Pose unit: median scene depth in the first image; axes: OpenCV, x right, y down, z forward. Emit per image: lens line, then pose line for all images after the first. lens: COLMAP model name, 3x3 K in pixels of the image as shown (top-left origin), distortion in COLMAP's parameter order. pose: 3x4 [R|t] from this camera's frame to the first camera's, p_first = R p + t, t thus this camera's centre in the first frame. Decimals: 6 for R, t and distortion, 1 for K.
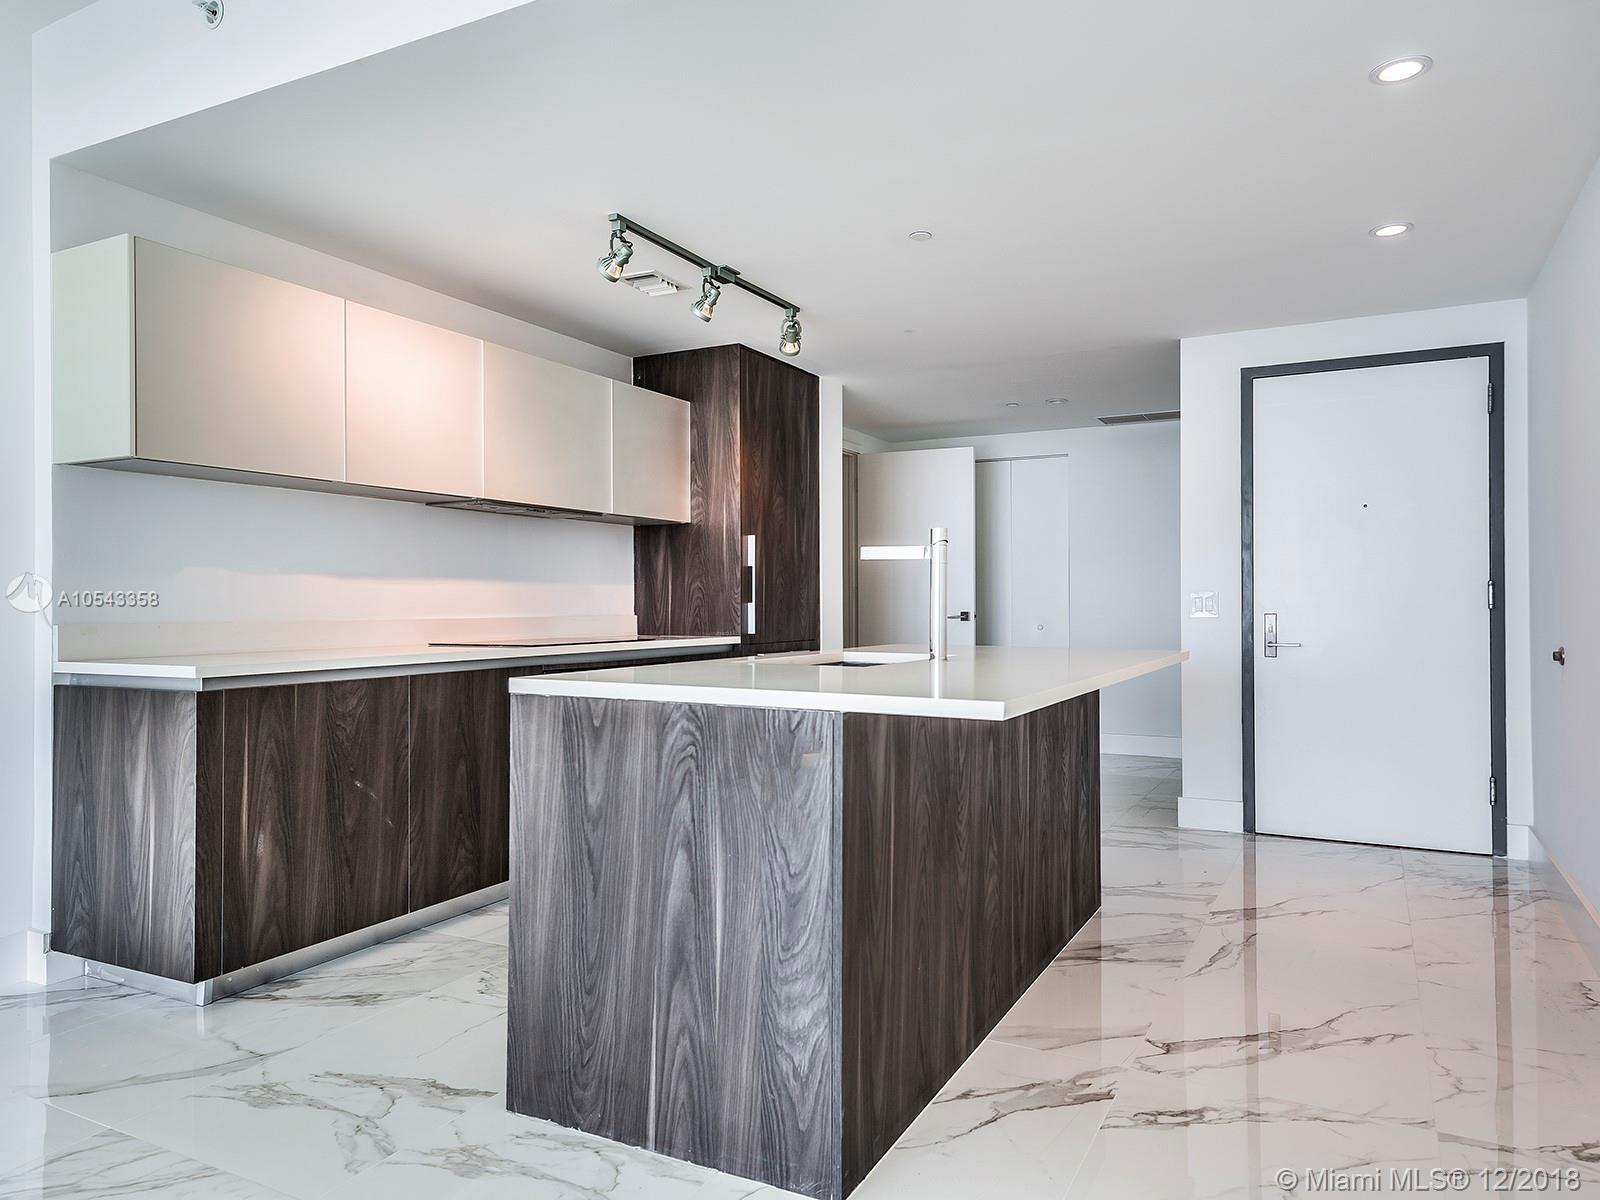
lens RADIAL K [[1075.0, 0, 800.0], [0, 1075.0, 600.0], [0, 0, 1]] dist [0.009679, 0.004060]
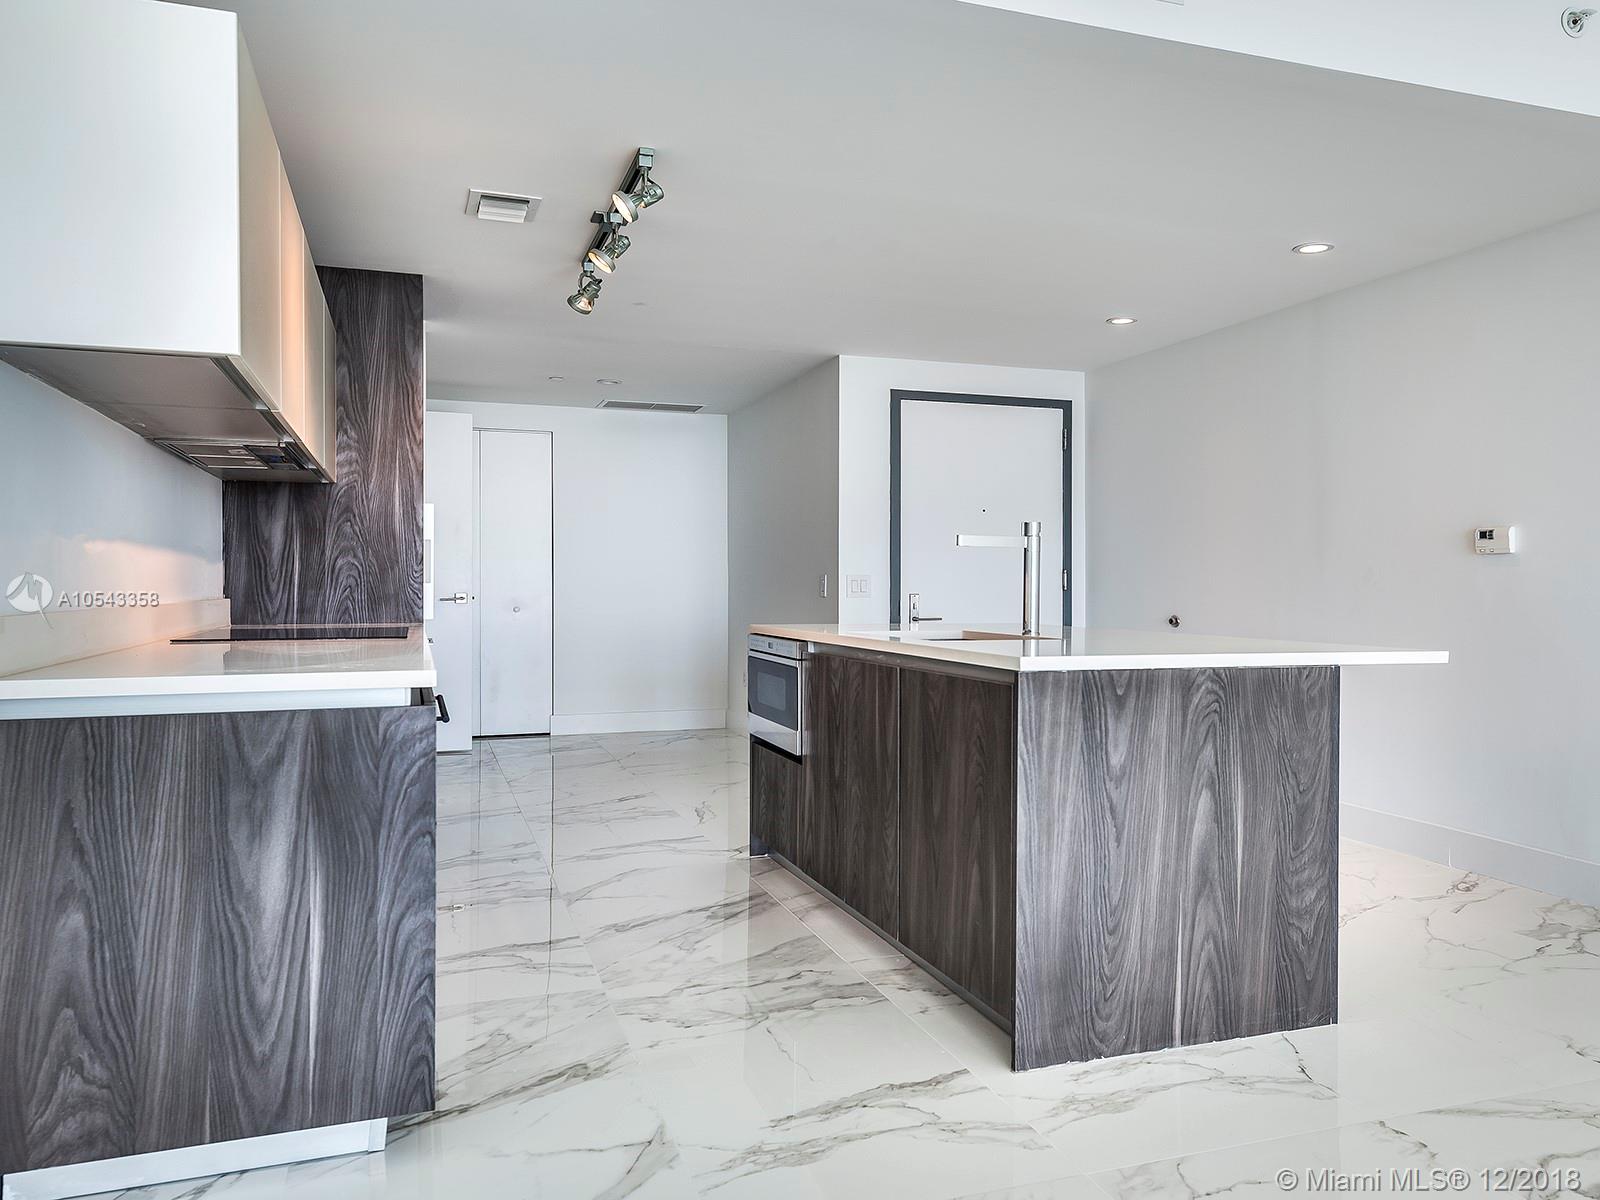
lens RADIAL K [[1140.2, 0, 800.0], [0, 1140.2, 600.0], [0, 0, 1]] dist [0.006688, 0.002250]
pose [[0.701501, -0.005441, 0.712648, -1.297879], [-0.006878, 0.999873, 0.014403, 0.003824], [-0.712635, -0.015005, 0.701374, 0.414002]]
